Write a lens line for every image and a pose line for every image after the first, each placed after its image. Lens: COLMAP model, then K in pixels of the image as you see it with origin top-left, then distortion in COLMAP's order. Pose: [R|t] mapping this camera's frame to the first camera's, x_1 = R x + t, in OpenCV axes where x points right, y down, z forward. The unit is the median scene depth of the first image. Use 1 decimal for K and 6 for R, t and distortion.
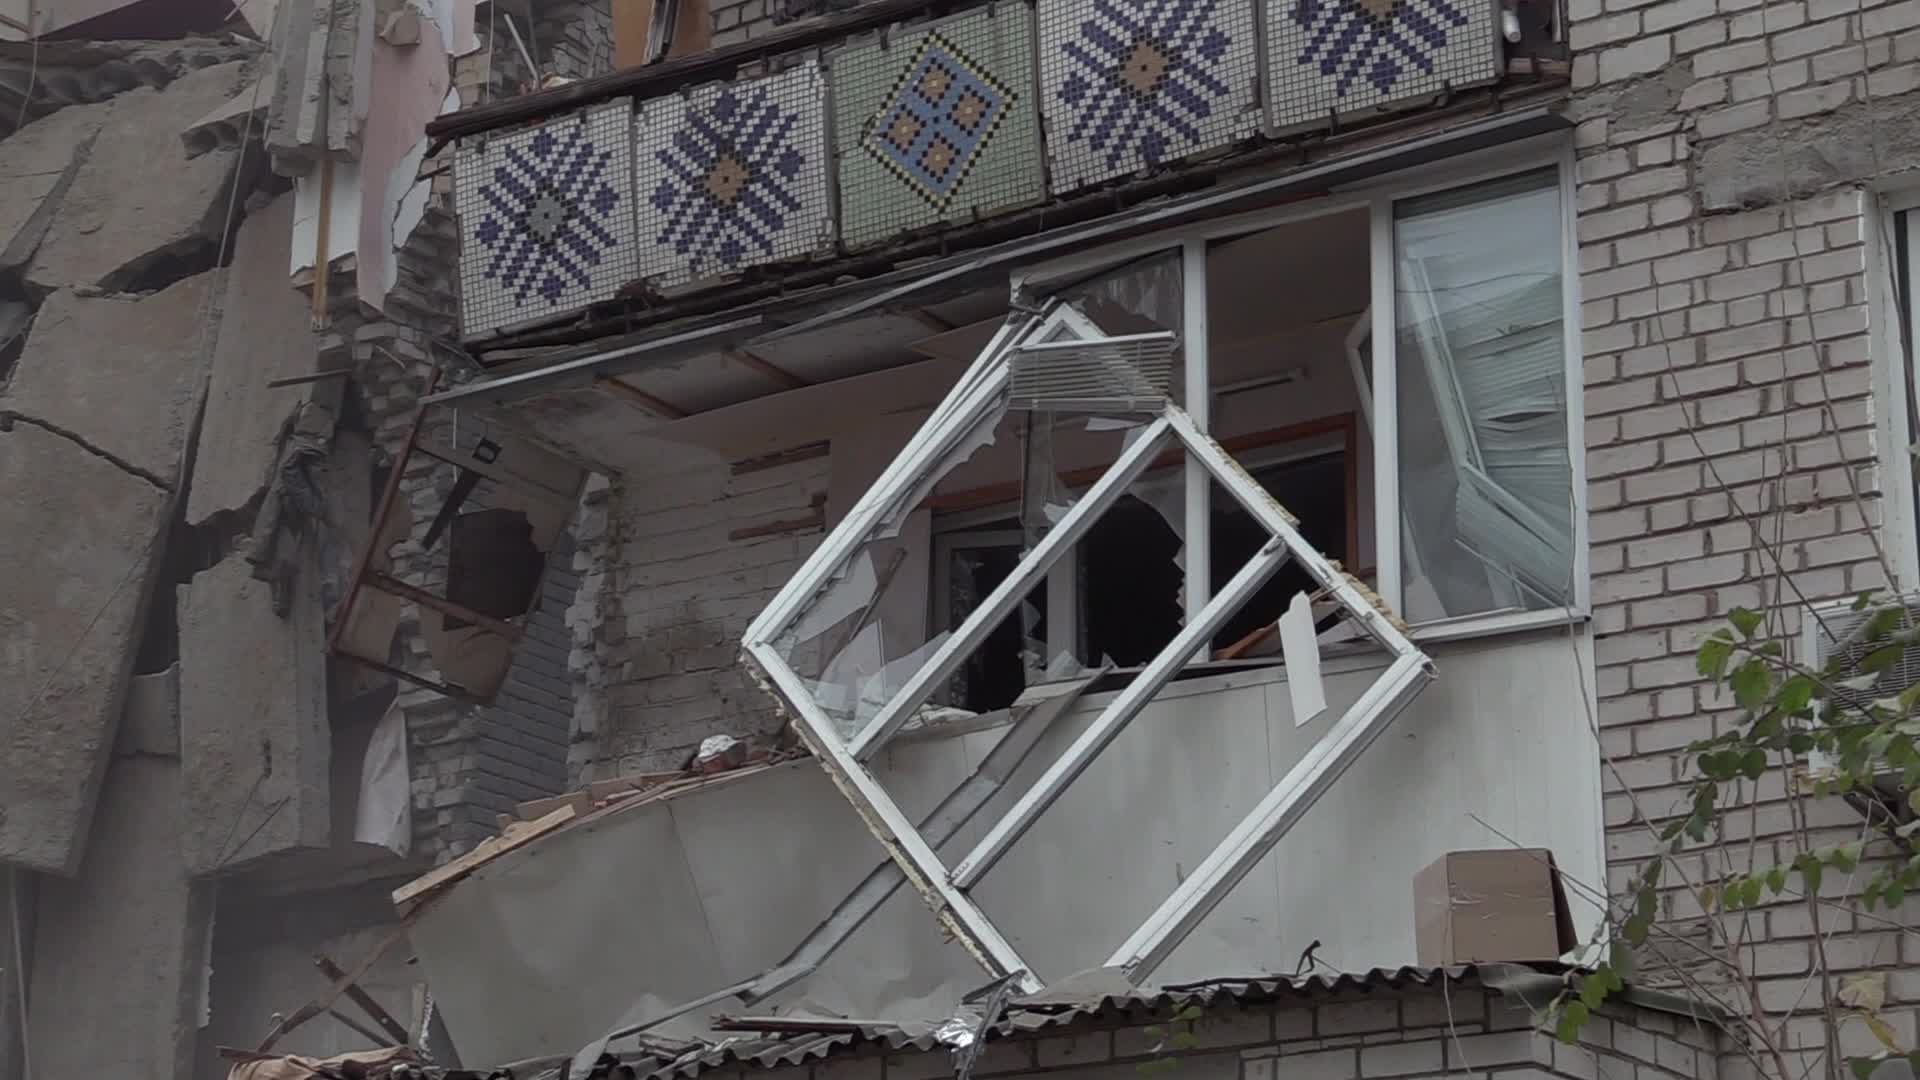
lens RADIAL K [[3856.2, 0, 974.6], [0, 3856.2, 494.4], [0, 0, 1]] dist [0.074297, 0.000000]
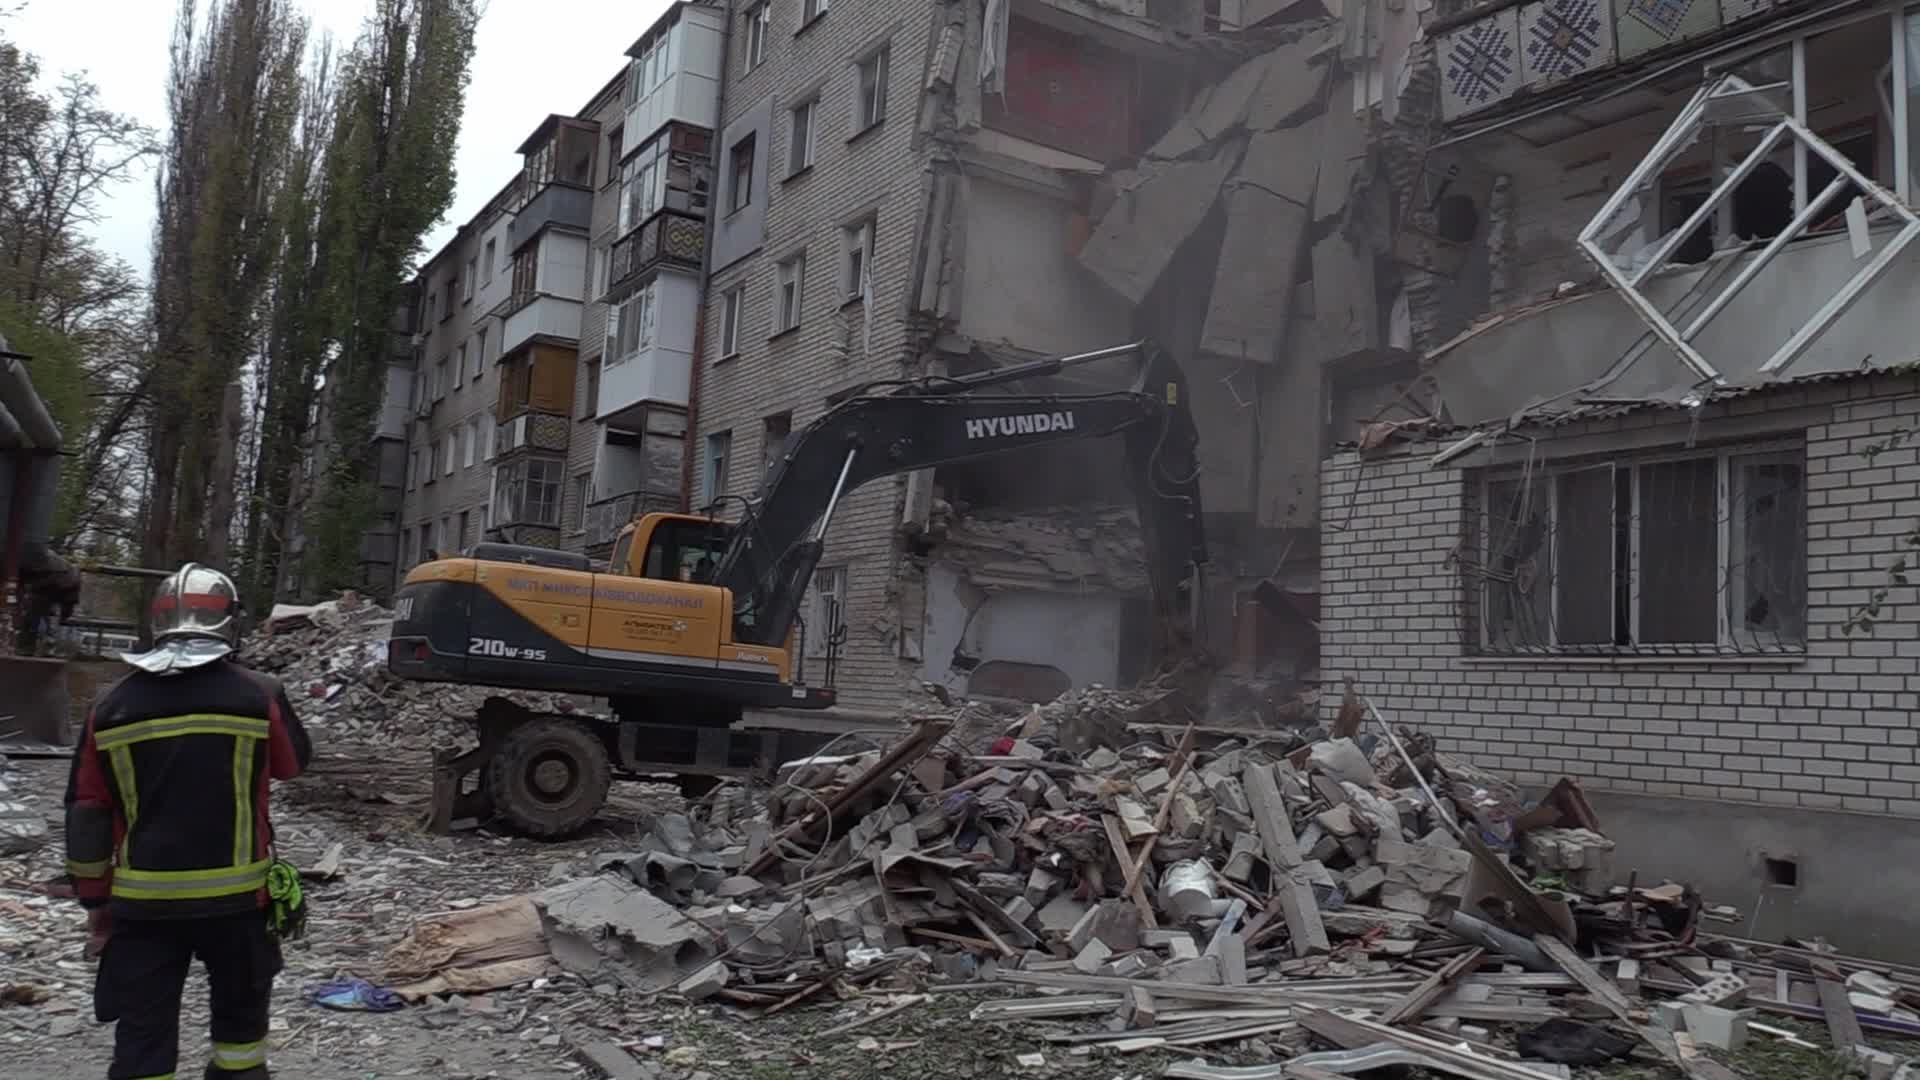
lens RADIAL K [[1512.0, 0, 960.7], [0, 1512.0, 525.9], [0, 0, 1]] dist [-0.070431, 0.022693]
pose [[0.913454, 0.002862, -0.406931, -0.033202], [0.075836, 0.981260, 0.177135, 0.019458], [0.399812, -0.192665, 0.896120, 0.024656]]
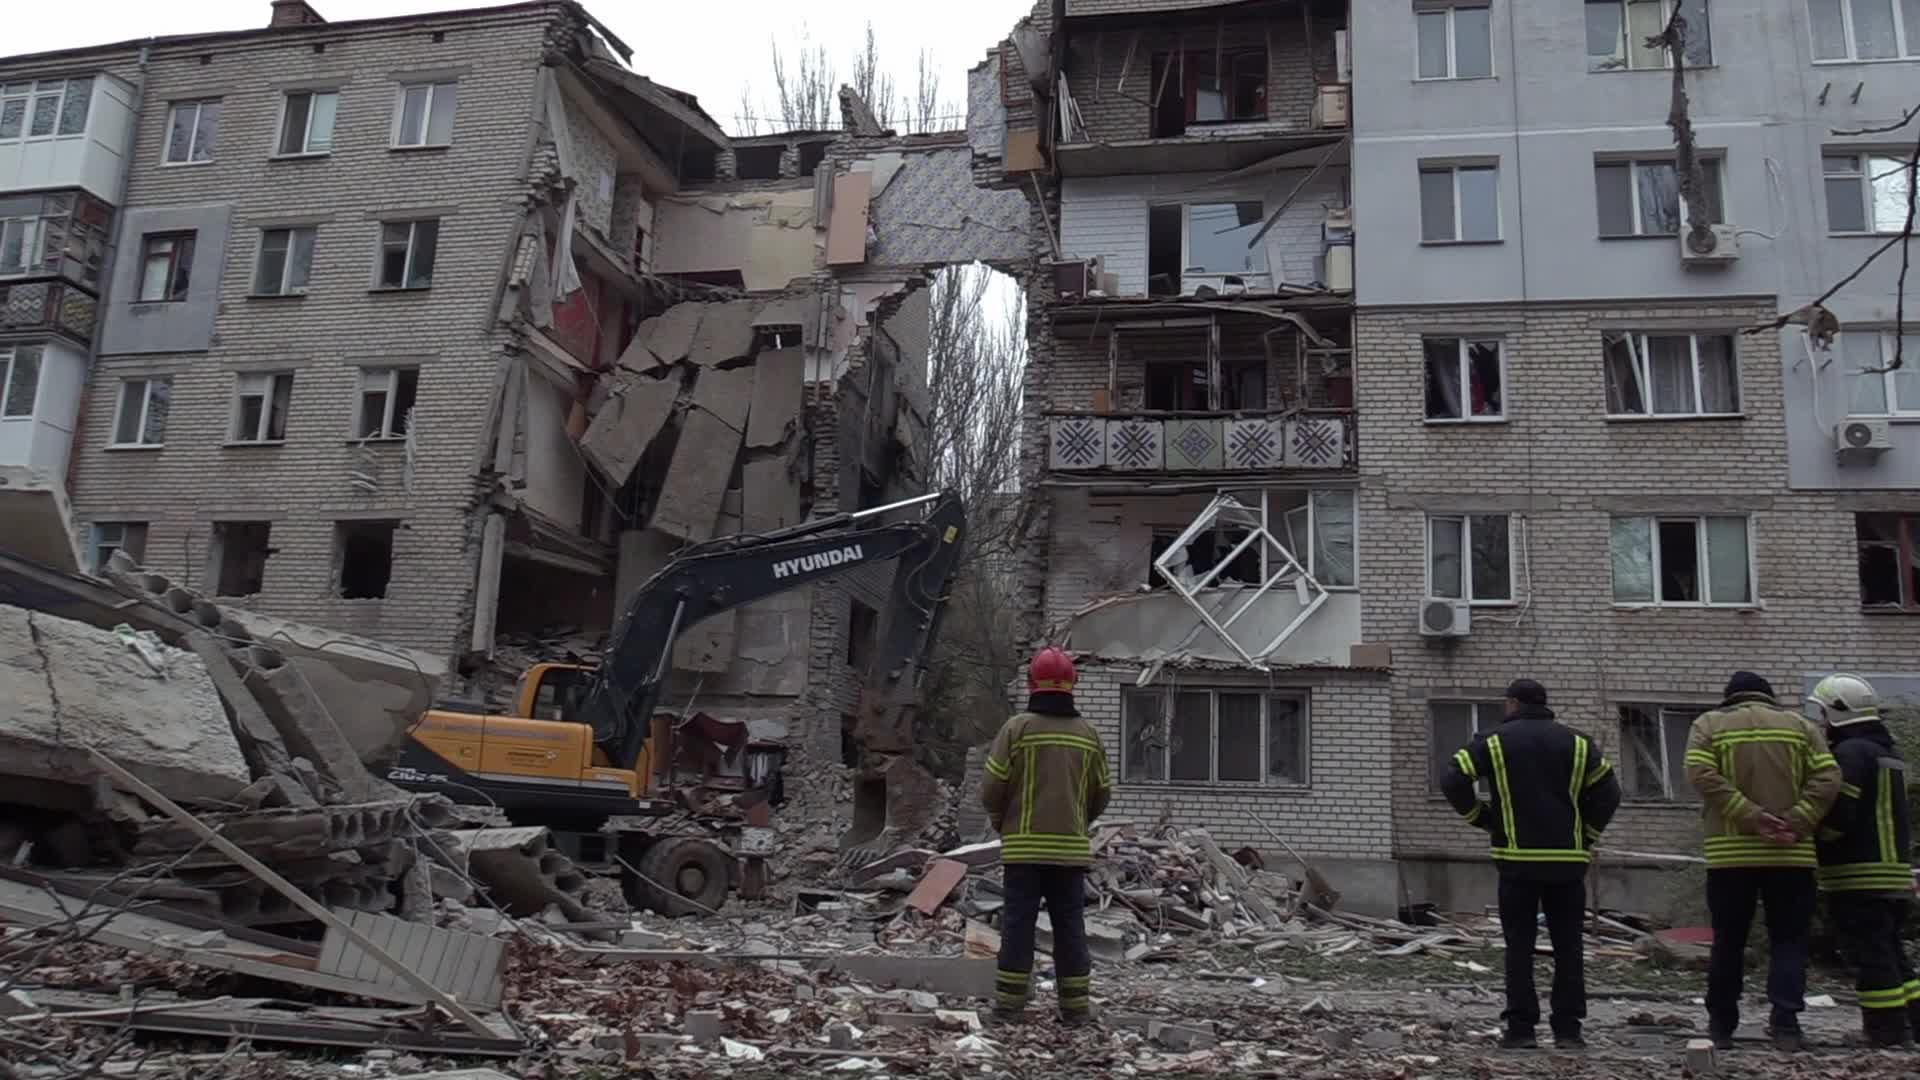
lens RADIAL K [[1512.0, 0, 952.0], [0, 1512.0, 526.0], [0, 0, 1]] dist [-0.070431, 0.022693]
pose [[0.920618, 0.118713, 0.371981, -0.882192], [-0.160330, 0.983576, 0.082906, -0.104707], [-0.356029, -0.135964, 0.924531, -0.471739]]
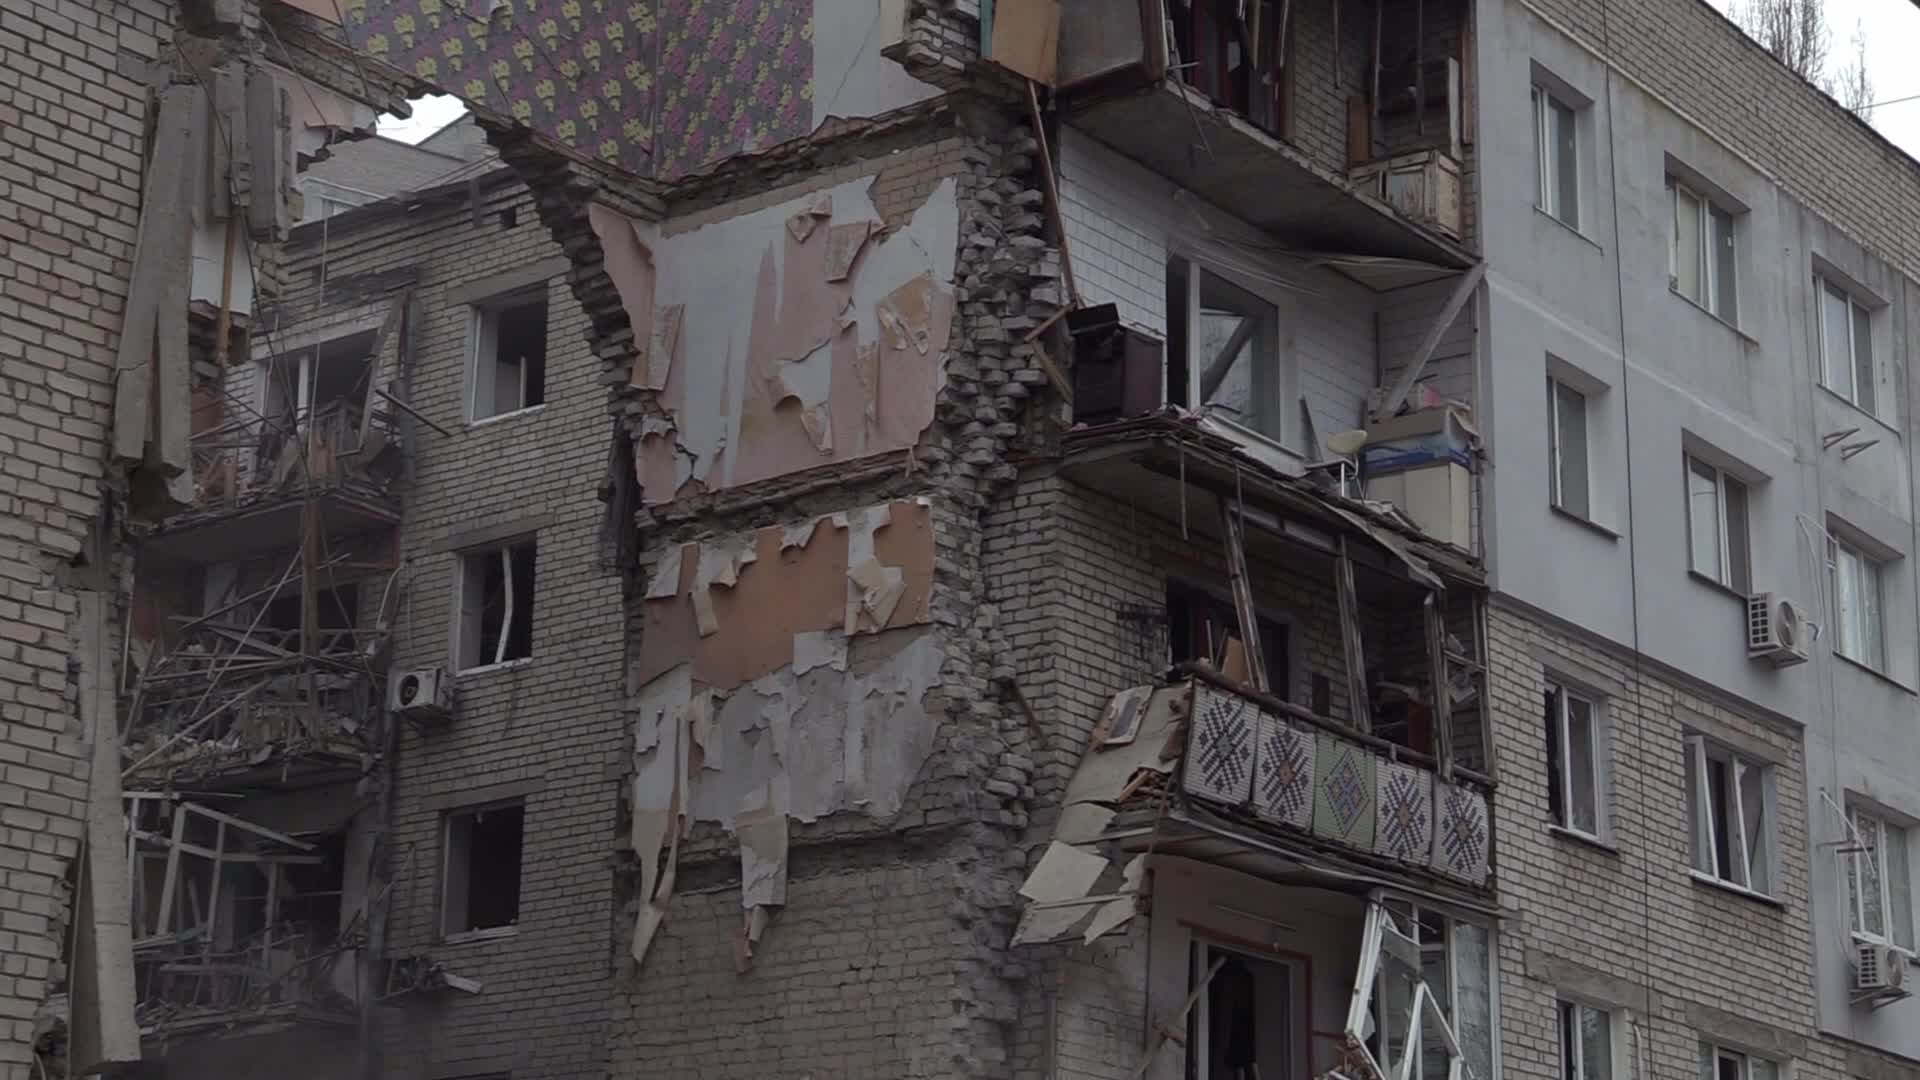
lens RADIAL K [[3520.5, 0, 959.1], [0, 3520.5, 497.4], [0, 0, 1]] dist [0.068089, 0.000000]
pose [[0.043789, 0.281263, 0.958631, -1.979713], [-0.330307, 0.909665, -0.251808, 0.324316], [-0.942857, -0.305617, 0.132736, 1.006970]]
